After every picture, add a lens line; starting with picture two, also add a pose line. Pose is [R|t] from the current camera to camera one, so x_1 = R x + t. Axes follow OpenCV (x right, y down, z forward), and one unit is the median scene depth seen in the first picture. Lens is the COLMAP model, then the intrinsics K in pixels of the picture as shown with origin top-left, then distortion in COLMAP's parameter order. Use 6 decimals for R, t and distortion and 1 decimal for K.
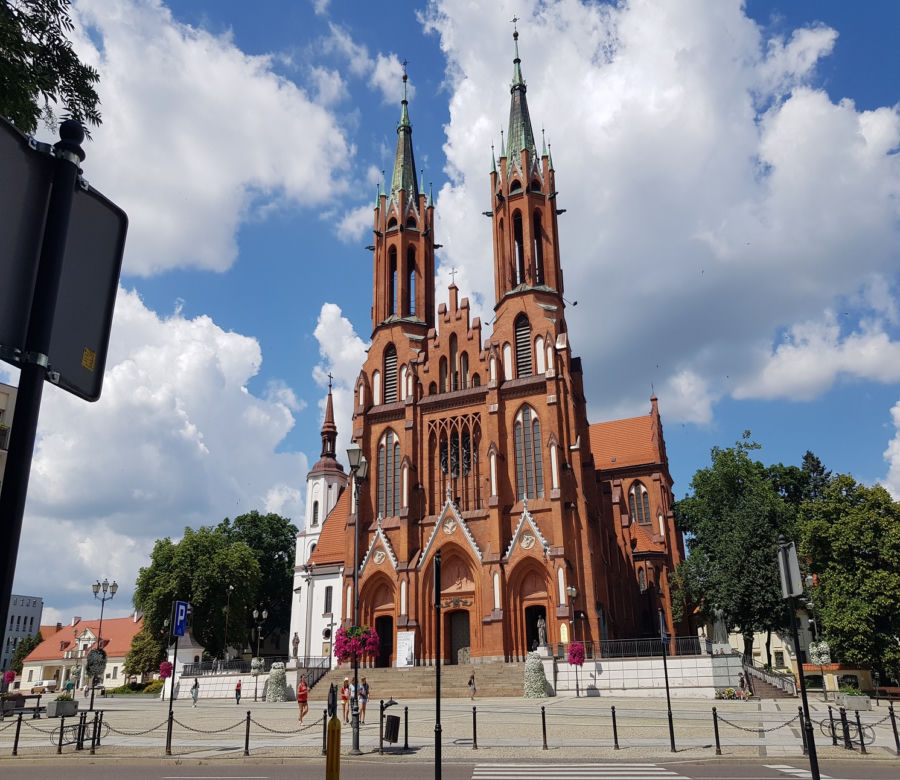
lens RADIAL K [[792.9, 0, 450.0], [0, 792.9, 390.0], [0, 0, 1]] dist [0.051282, -0.000828]
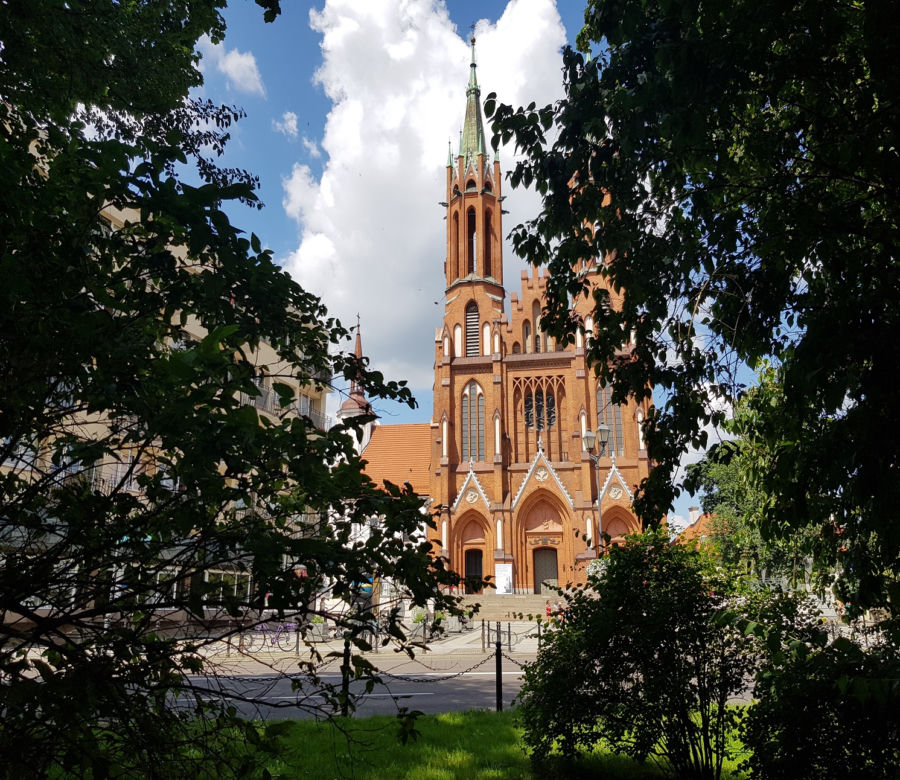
lens RADIAL K [[654.1, 0, 449.3], [0, 654.1, 469.1], [0, 0, 1]] dist [0.003694, -0.005967]
pose [[0.954344, 0.085211, 0.286299, -0.356127], [-0.123102, 0.985468, 0.117039, 0.068330], [-0.272165, -0.146940, 0.950965, 0.157387]]
